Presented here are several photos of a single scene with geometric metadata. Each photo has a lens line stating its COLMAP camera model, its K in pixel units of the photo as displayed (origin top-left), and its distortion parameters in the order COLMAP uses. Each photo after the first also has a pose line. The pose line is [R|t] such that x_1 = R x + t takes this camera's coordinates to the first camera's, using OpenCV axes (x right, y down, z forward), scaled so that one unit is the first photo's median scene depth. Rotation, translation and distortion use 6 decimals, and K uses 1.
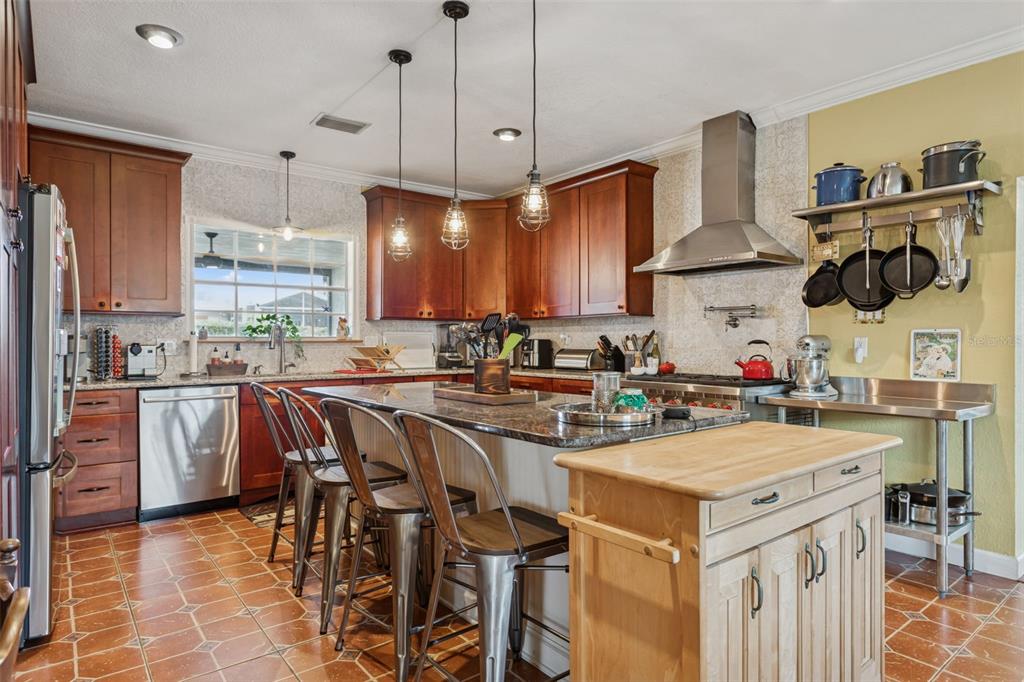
lens RADIAL K [[598.0, 0, 508.2], [0, 598.0, 340.3], [0, 0, 1]] dist [0.003636, -0.000234]
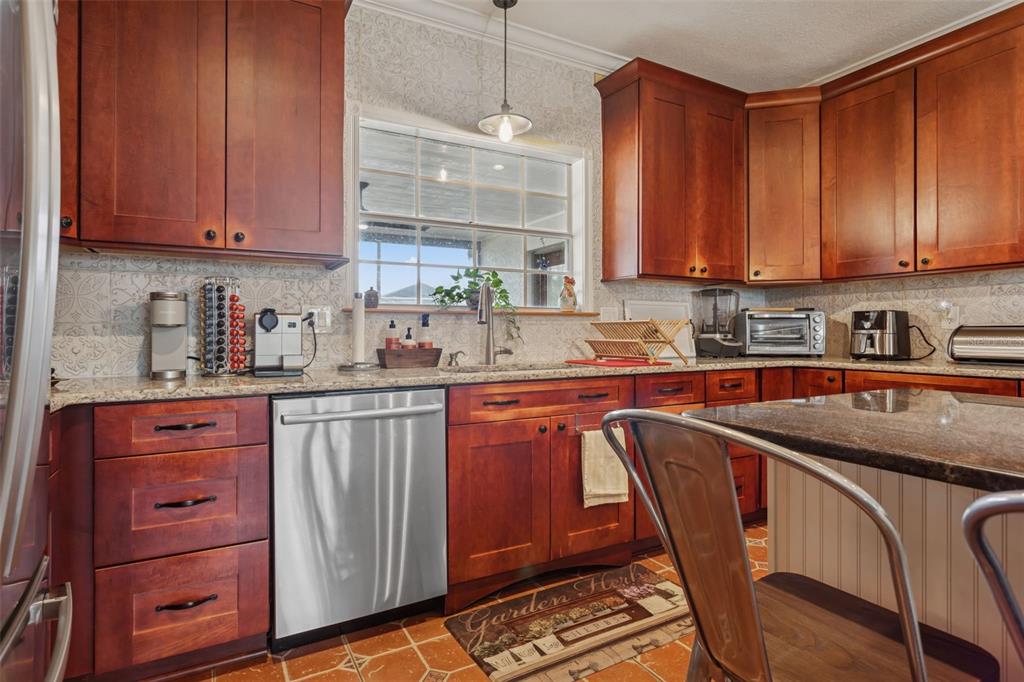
lens RADIAL K [[558.0, 0, 510.6], [0, 558.0, 322.5], [0, 0, 1]] dist [-0.005050, 0.002500]
pose [[0.988247, -0.002588, -0.152842, -0.291846], [0.000530, 0.999909, -0.013500, 0.021478], [0.152863, 0.013260, 0.988158, 0.476063]]
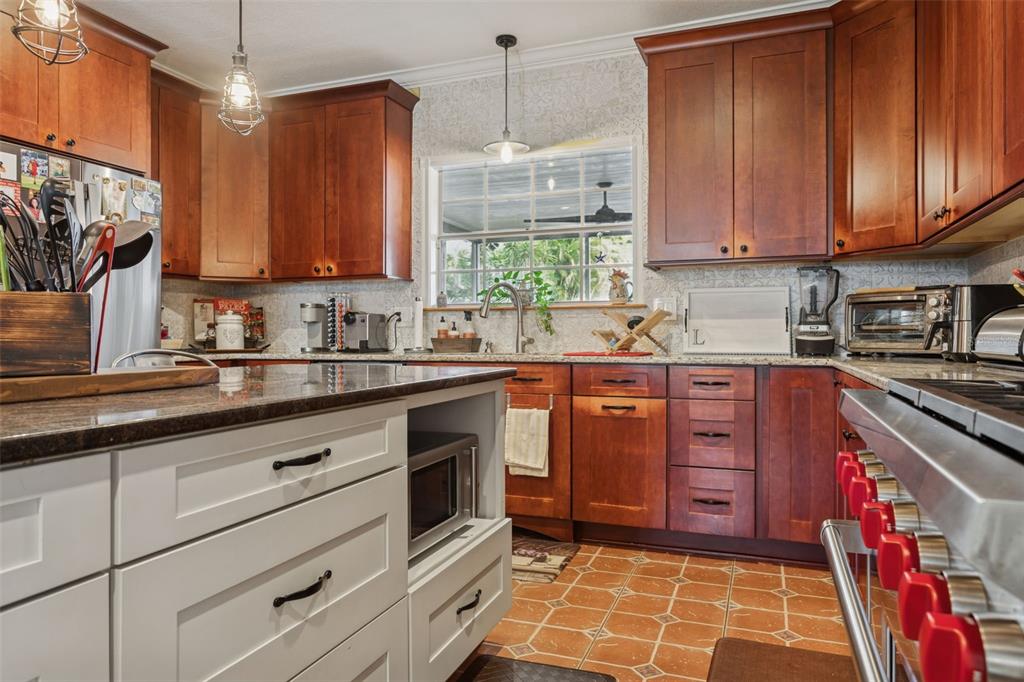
lens RADIAL K [[670.3, 0, 512.1], [0, 670.3, 335.6], [0, 0, 1]] dist [-0.027962, -0.001021]
pose [[0.506239, 0.000780, -0.862393, 0.326671], [0.003585, 0.999989, 0.003008, 0.035198], [0.862386, -0.004614, 0.506231, 0.639403]]
